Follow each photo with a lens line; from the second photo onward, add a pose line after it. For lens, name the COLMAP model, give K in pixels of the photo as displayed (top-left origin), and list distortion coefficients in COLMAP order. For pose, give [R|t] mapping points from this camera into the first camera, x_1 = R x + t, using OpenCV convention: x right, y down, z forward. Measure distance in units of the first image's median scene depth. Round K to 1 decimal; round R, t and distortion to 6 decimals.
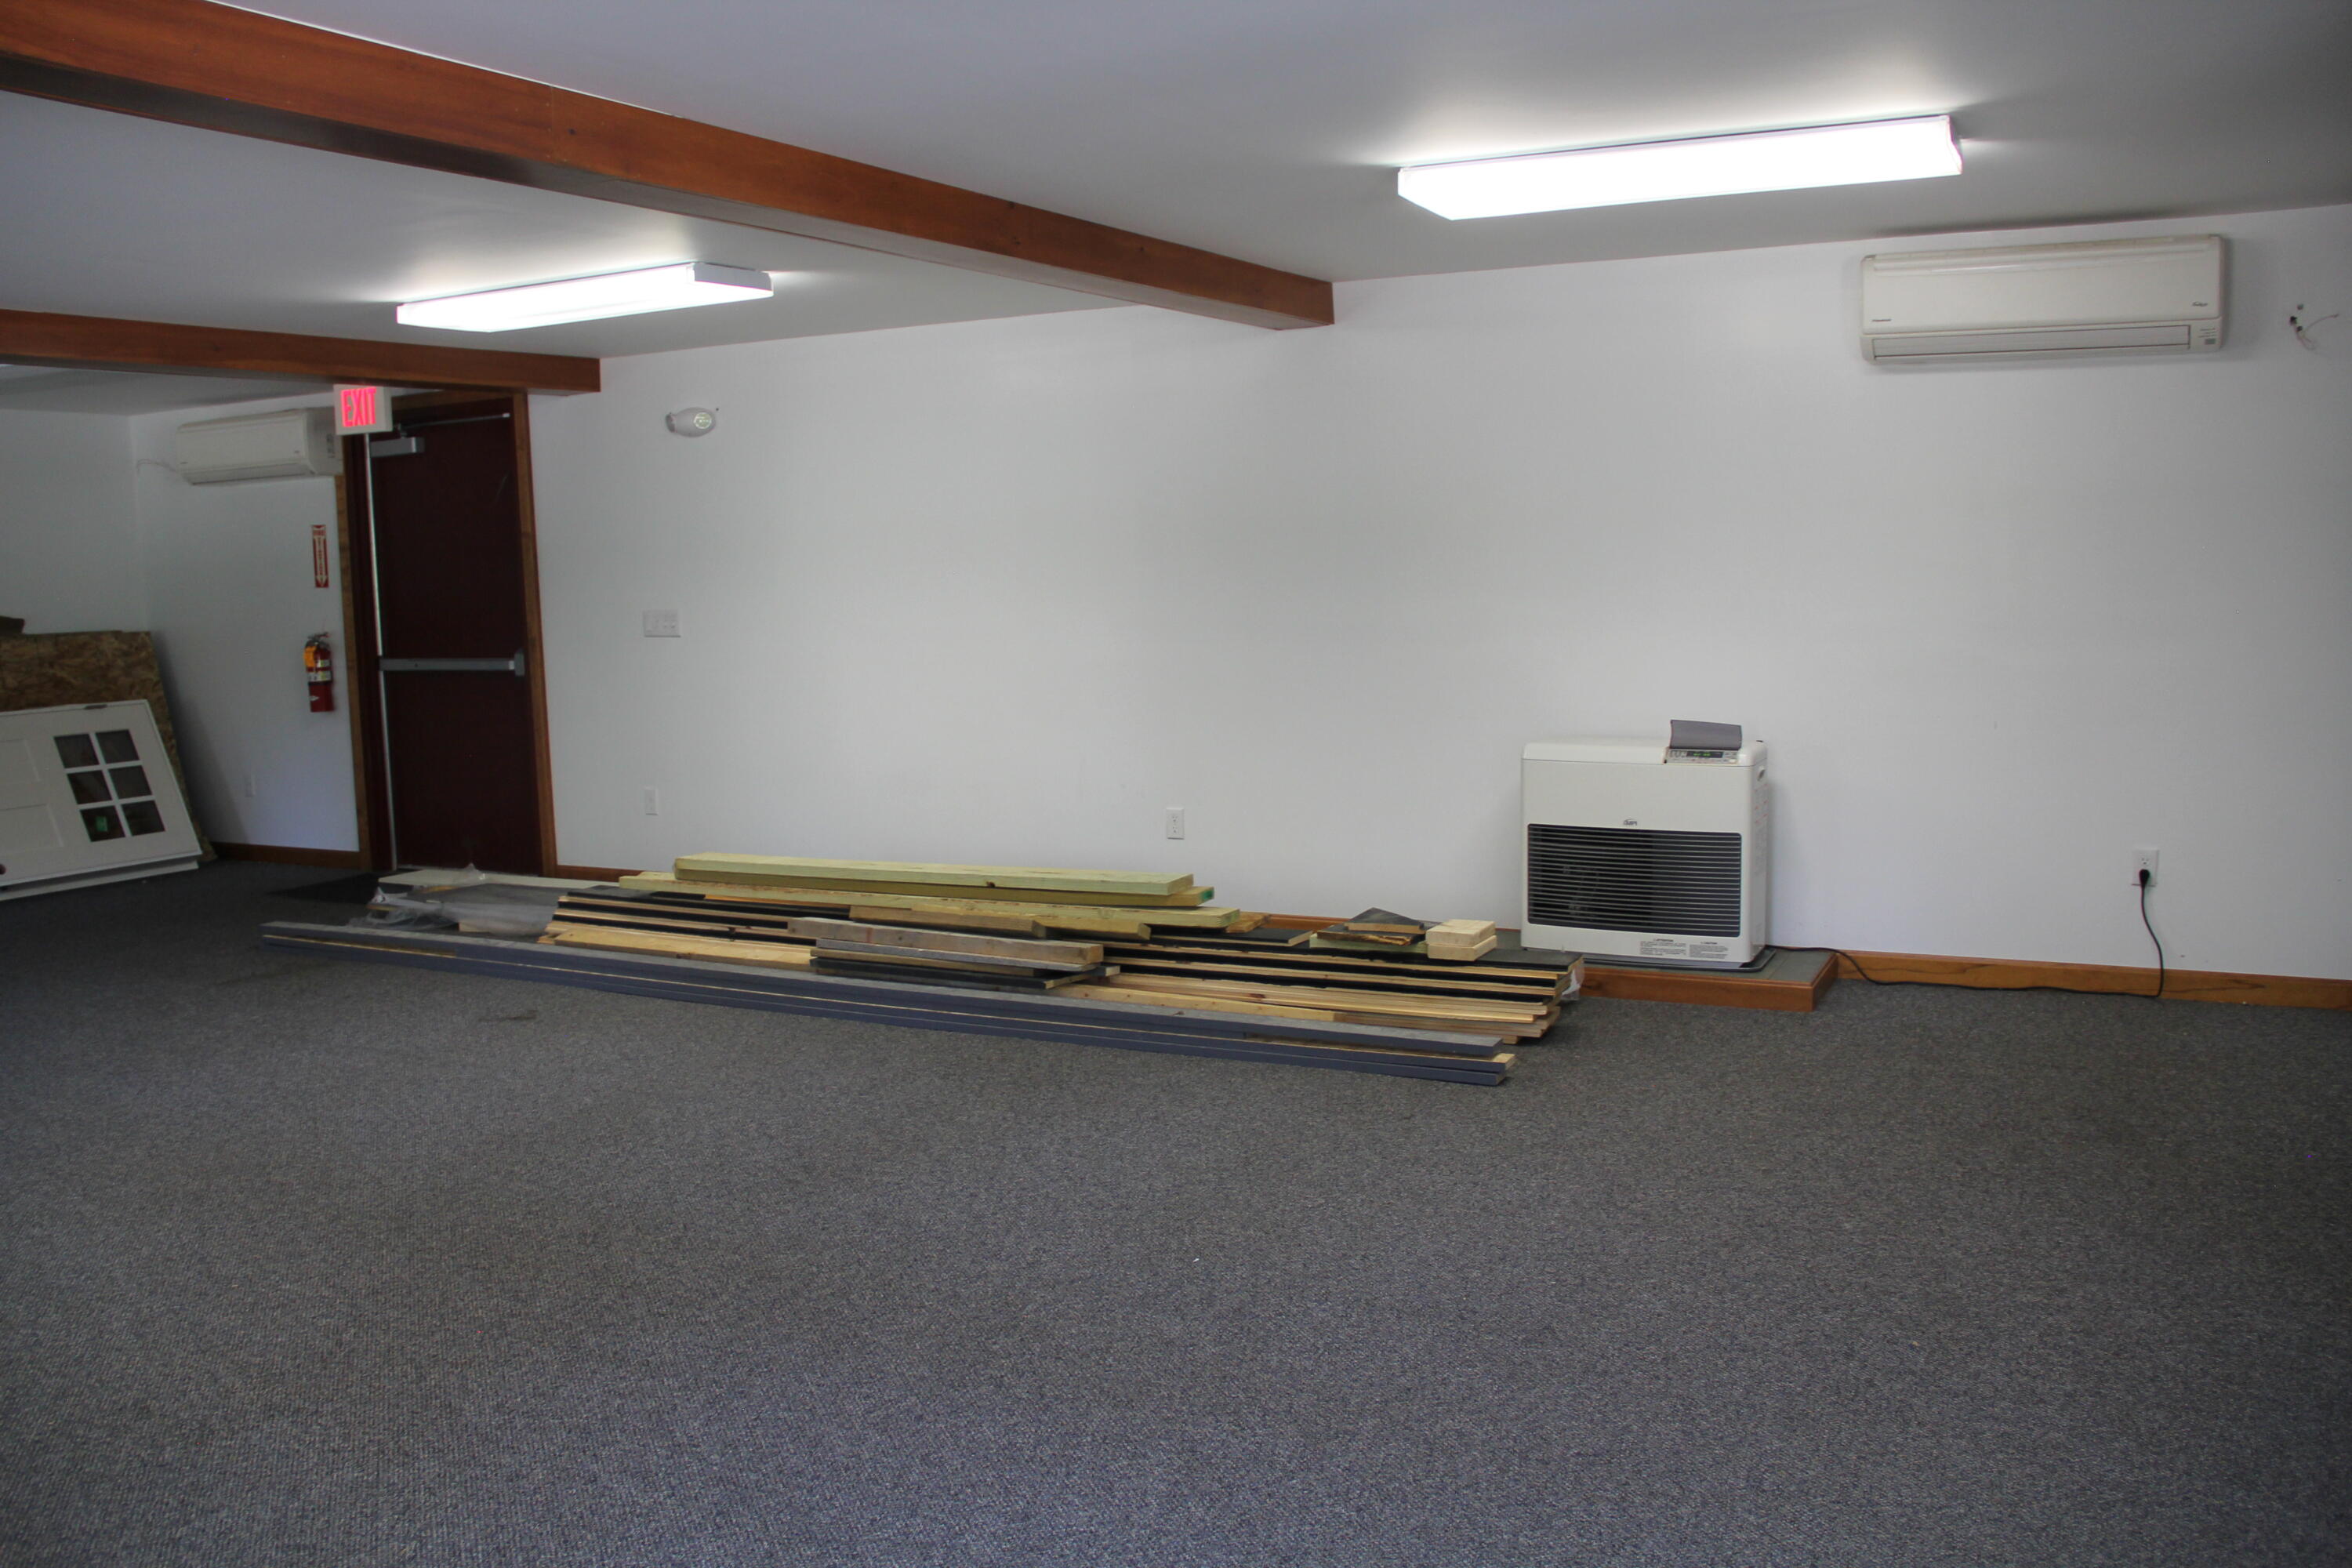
lens RADIAL K [[1962.0, 0, 1174.9], [0, 1962.0, 784.9], [0, 0, 1]] dist [-0.136807, 0.067967]
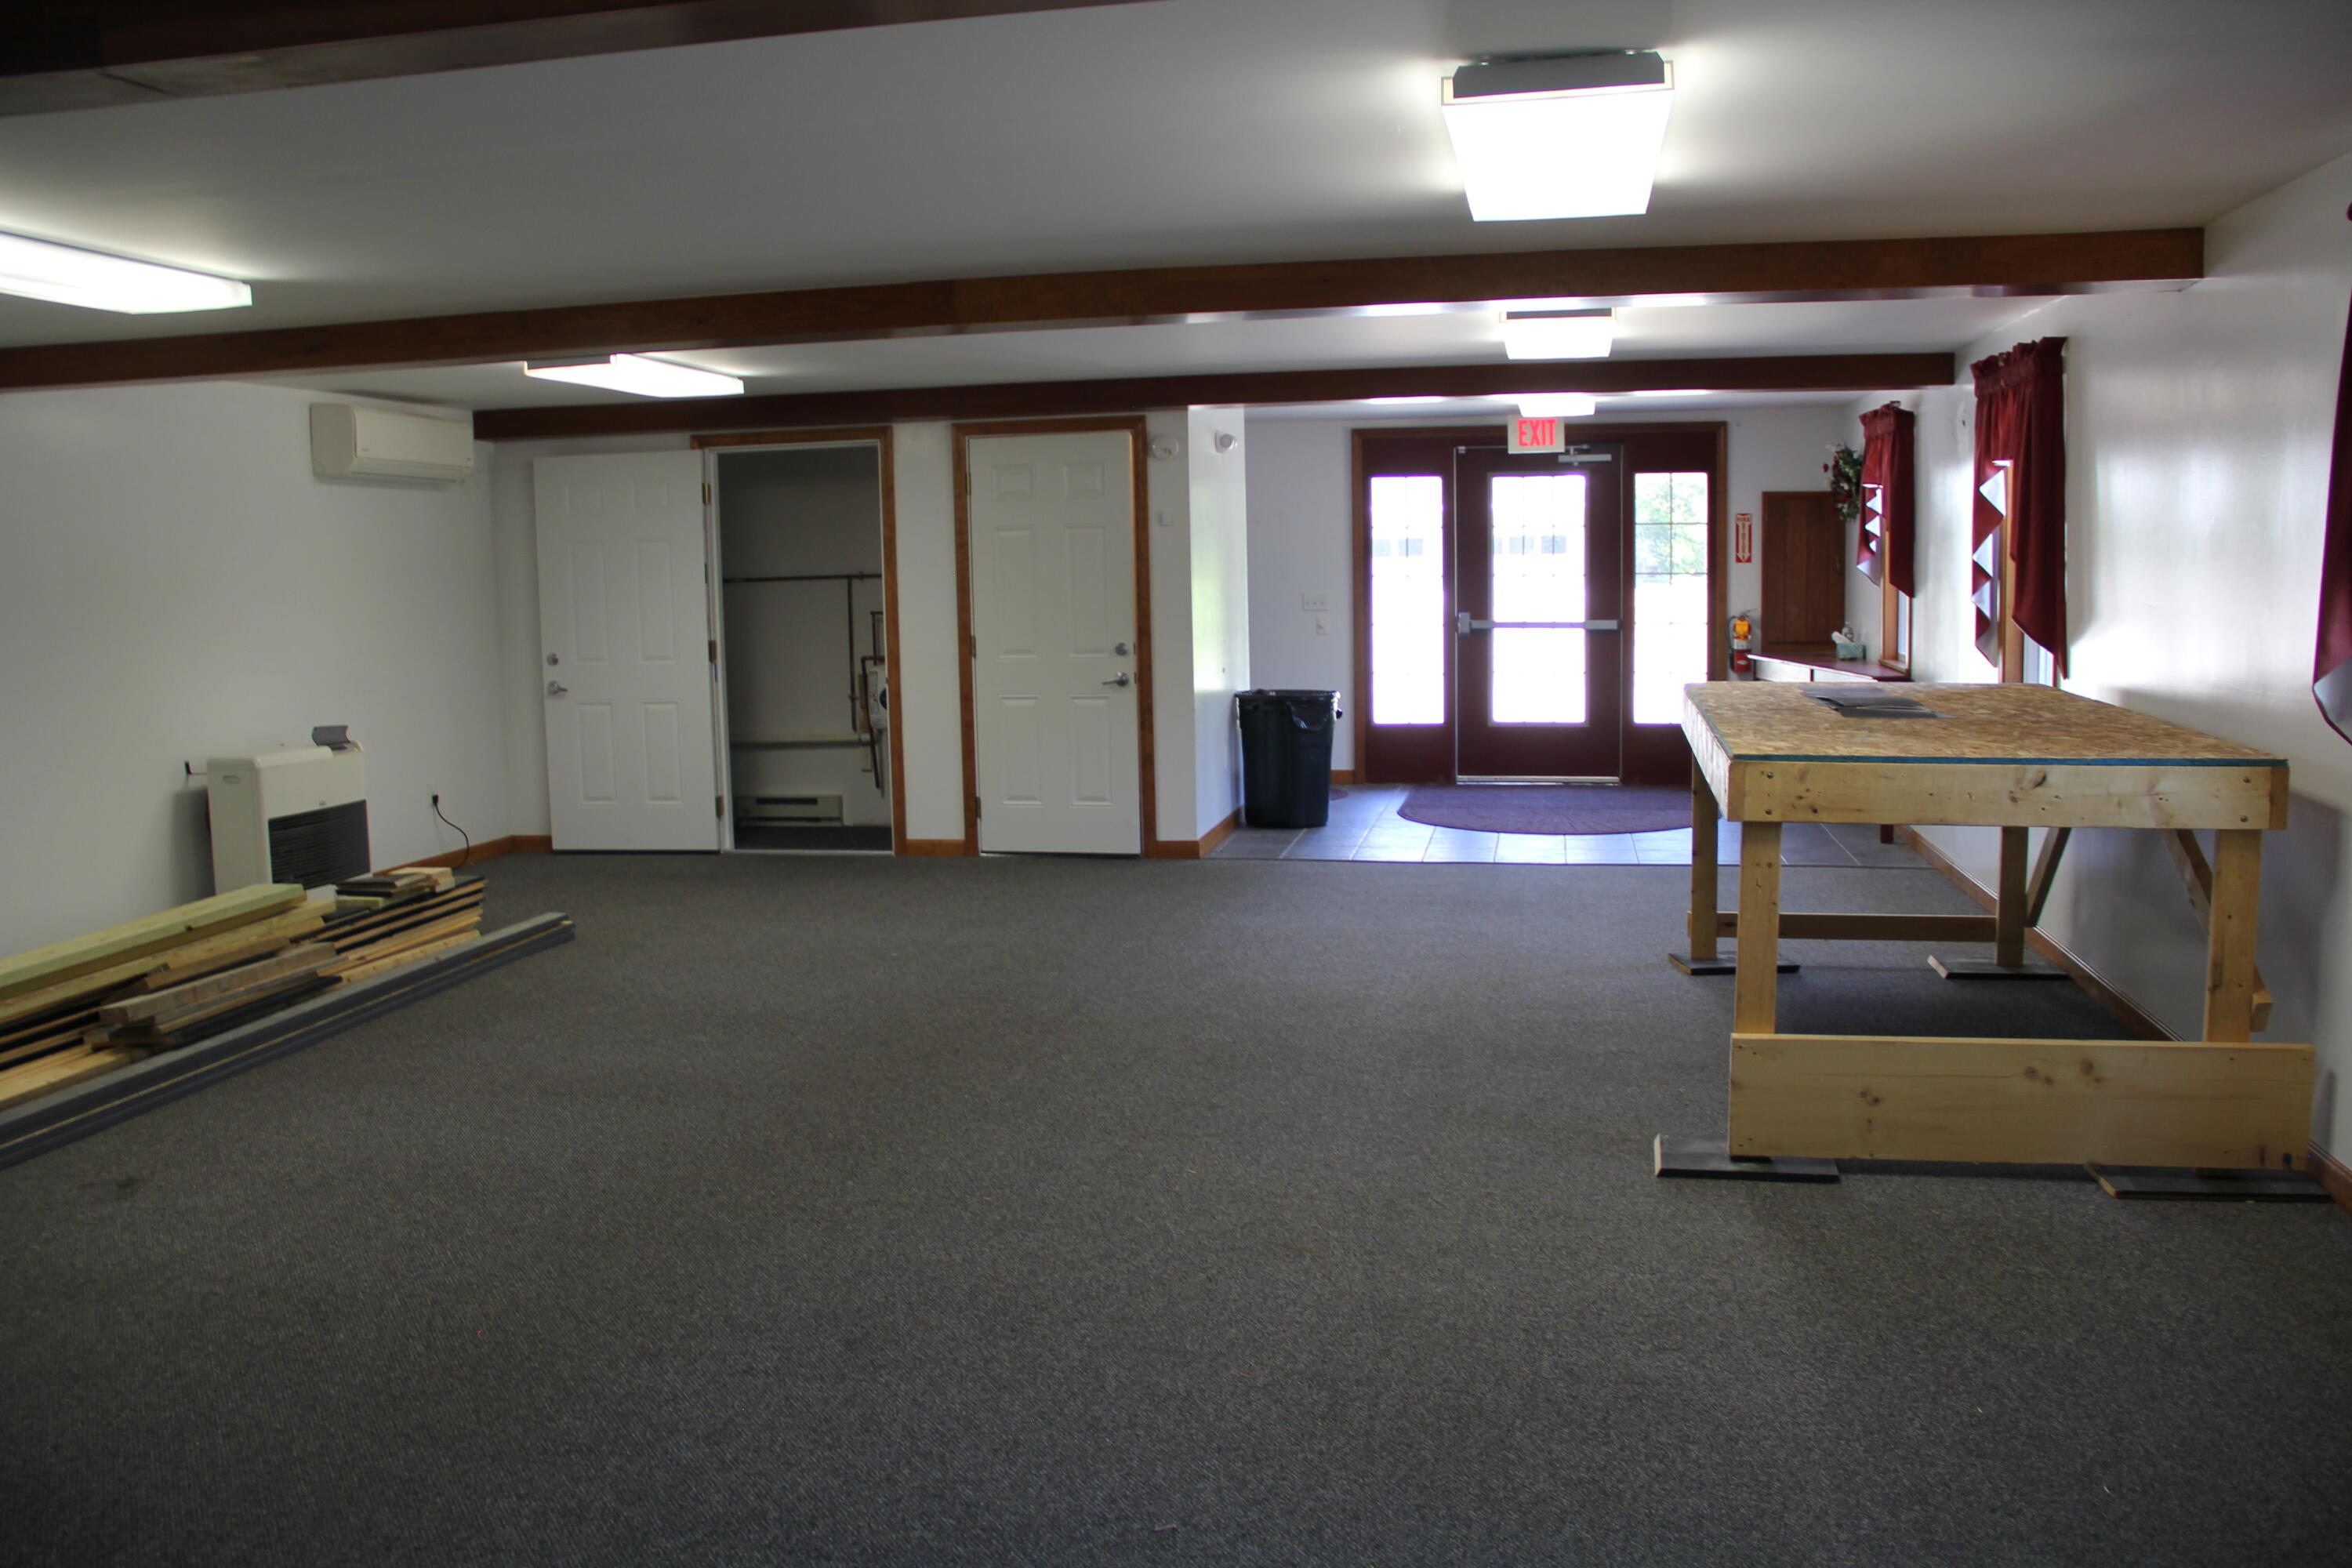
lens RADIAL K [[1962.0, 0, 1173.4], [0, 1962.0, 784.9], [0, 0, 1]] dist [-0.136807, 0.067967]
pose [[-0.298294, -0.068660, 0.952001, -1.186507], [0.150746, 0.981502, 0.118022, -0.060093], [-0.942495, 0.178715, -0.282426, 0.811964]]
